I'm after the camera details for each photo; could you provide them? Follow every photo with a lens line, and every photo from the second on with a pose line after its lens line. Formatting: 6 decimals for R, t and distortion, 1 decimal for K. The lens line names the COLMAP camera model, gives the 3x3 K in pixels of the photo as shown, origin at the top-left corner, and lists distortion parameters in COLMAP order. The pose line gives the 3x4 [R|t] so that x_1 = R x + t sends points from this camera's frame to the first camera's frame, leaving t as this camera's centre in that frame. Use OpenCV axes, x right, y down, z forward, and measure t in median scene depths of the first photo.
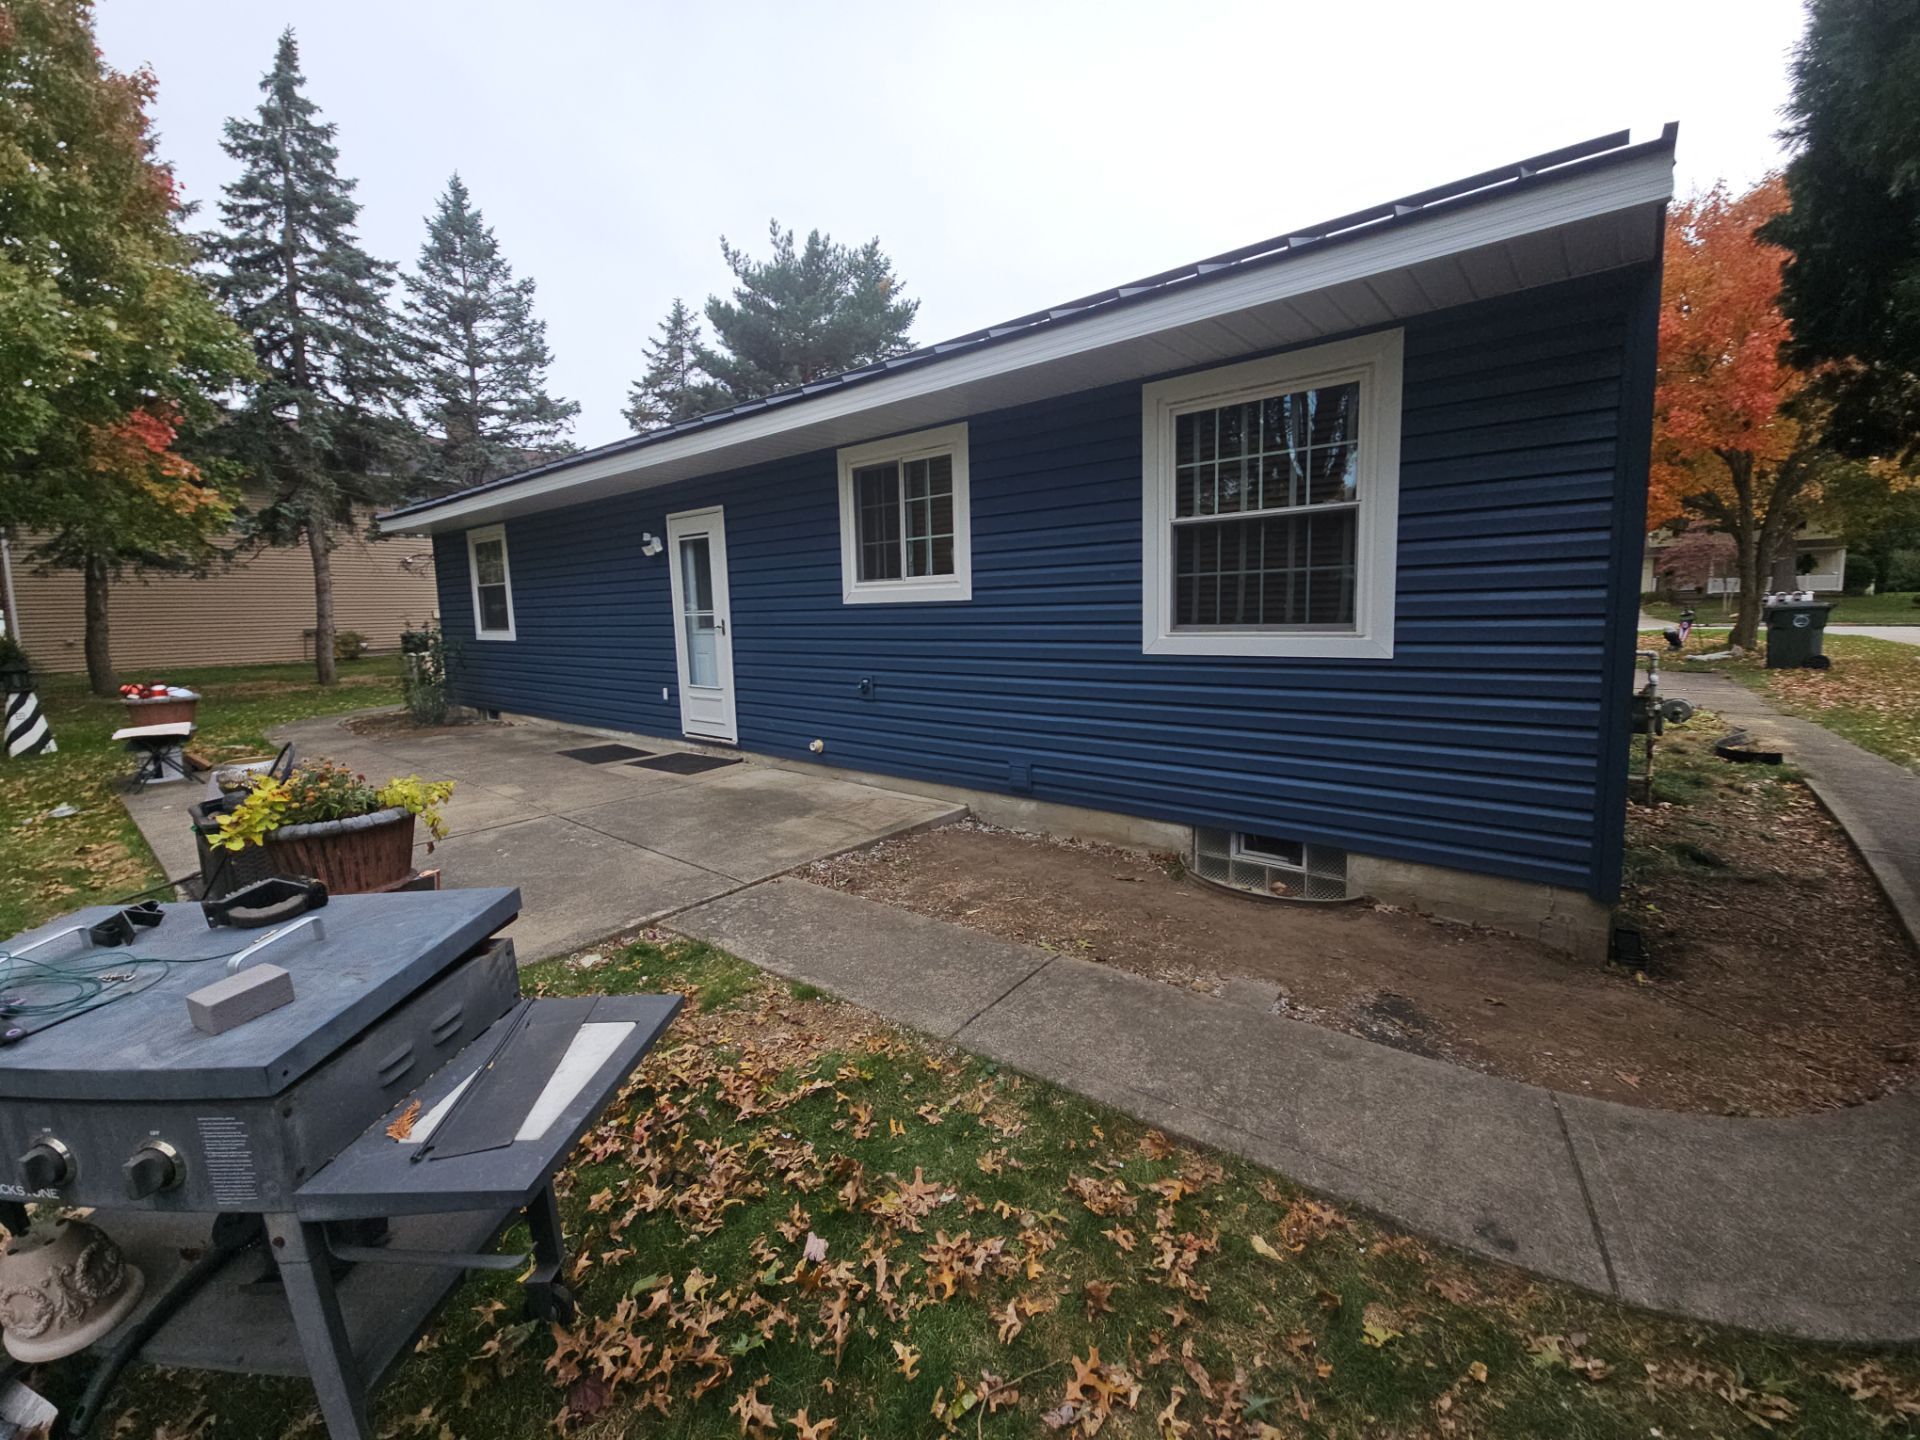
lens RADIAL K [[788.3, 0, 978.2], [0, 788.3, 693.2], [0, 0, 1]] dist [0.007770, -0.005079]
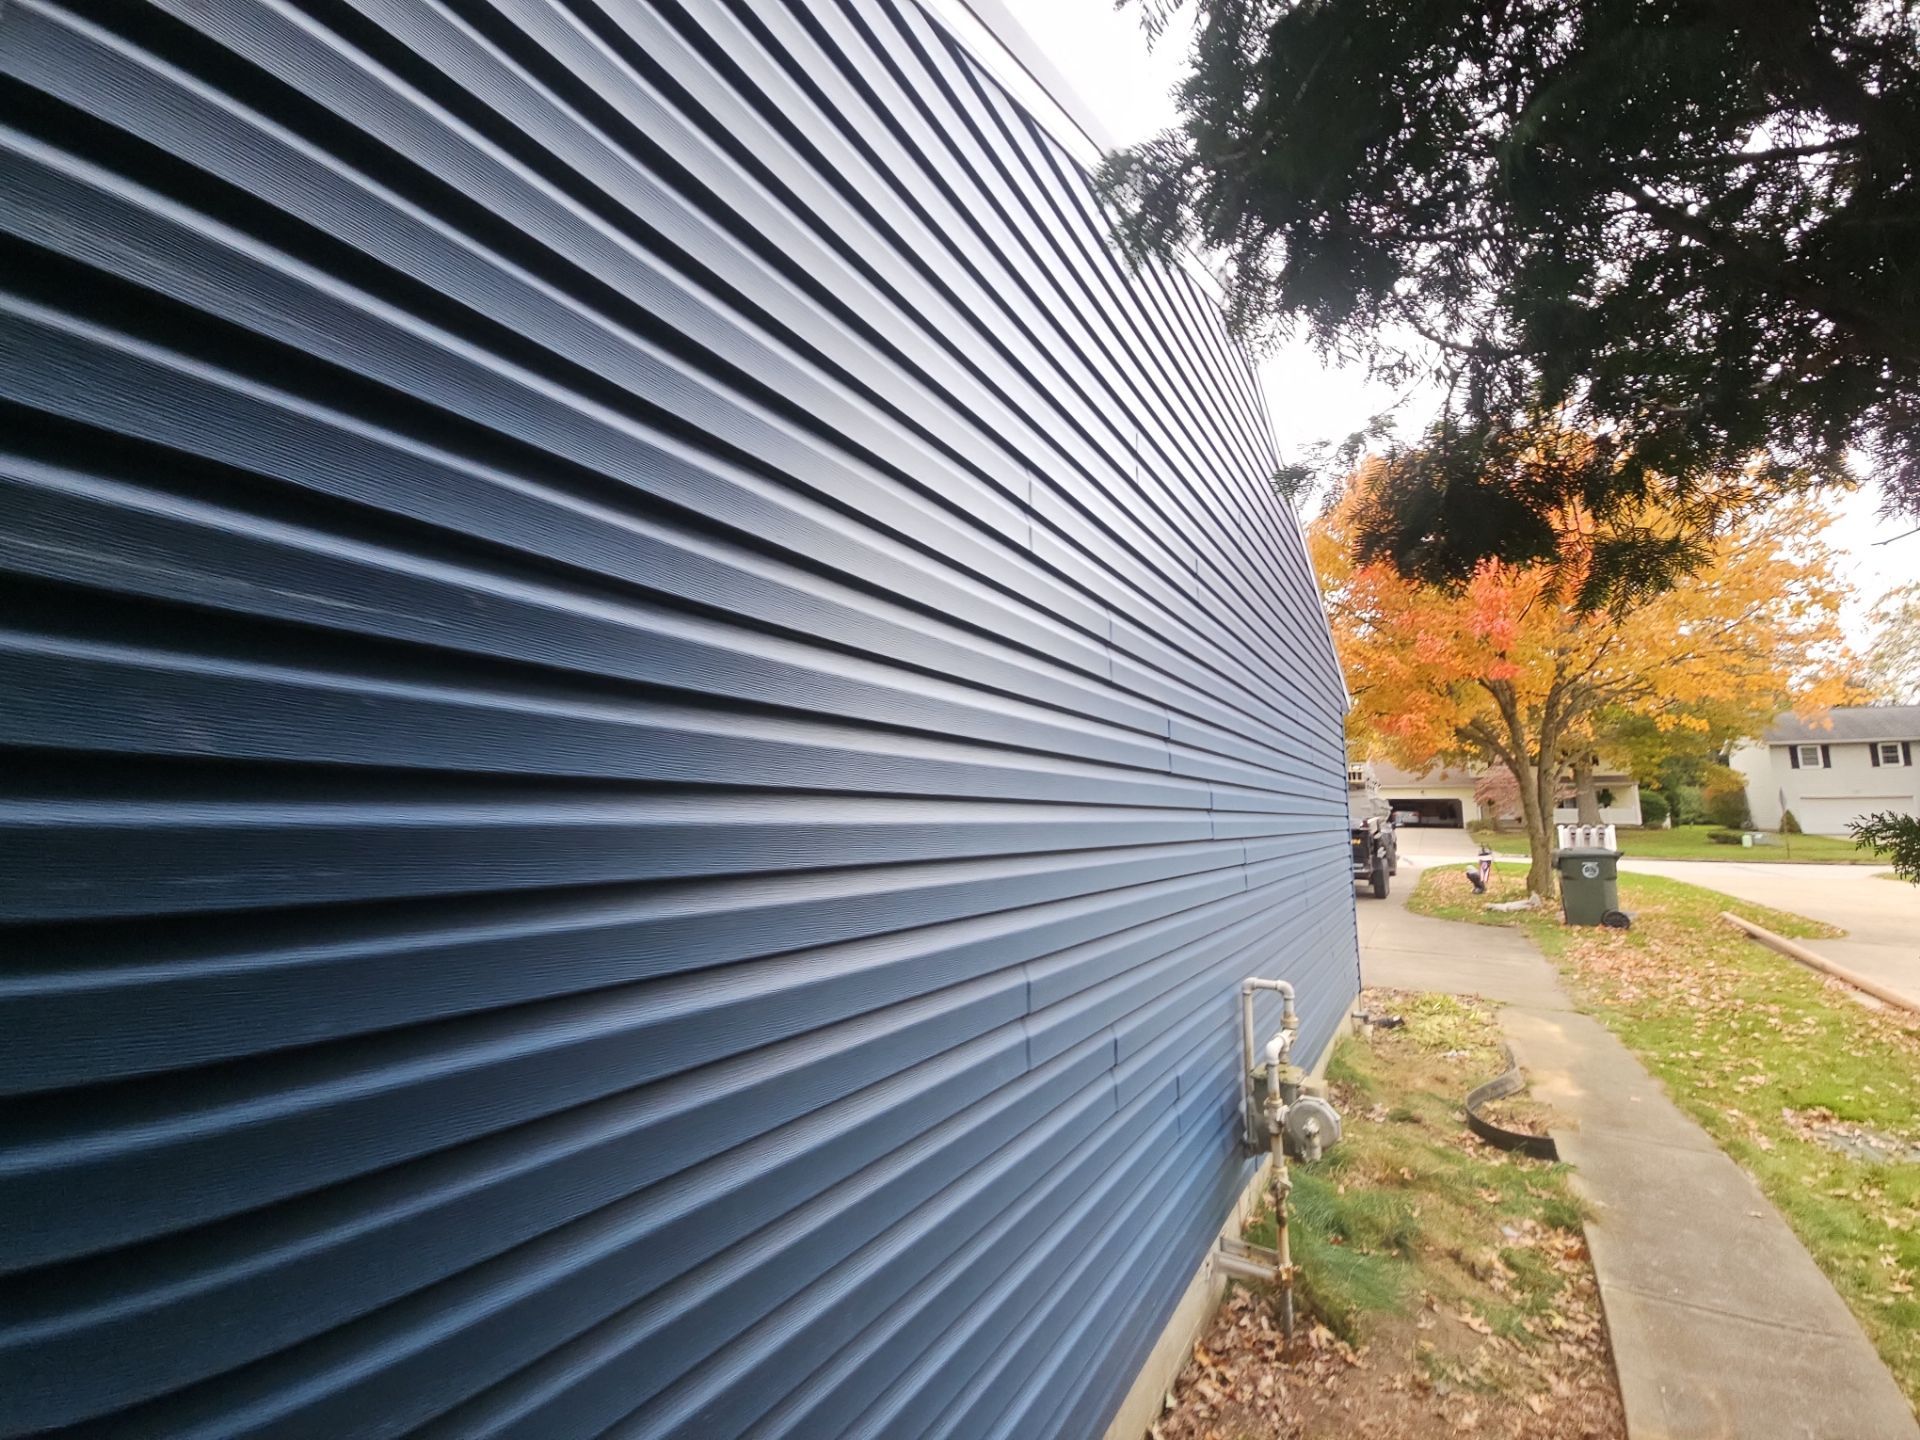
lens RADIAL K [[788.3, 0, 965.9], [0, 788.3, 703.3], [0, 0, 1]] dist [0.007770, -0.005079]
pose [[0.992380, 0.043942, 0.115114, 0.330710], [-0.014248, 0.968905, -0.247022, -0.060149], [-0.122389, 0.243500, 0.962148, 0.266232]]
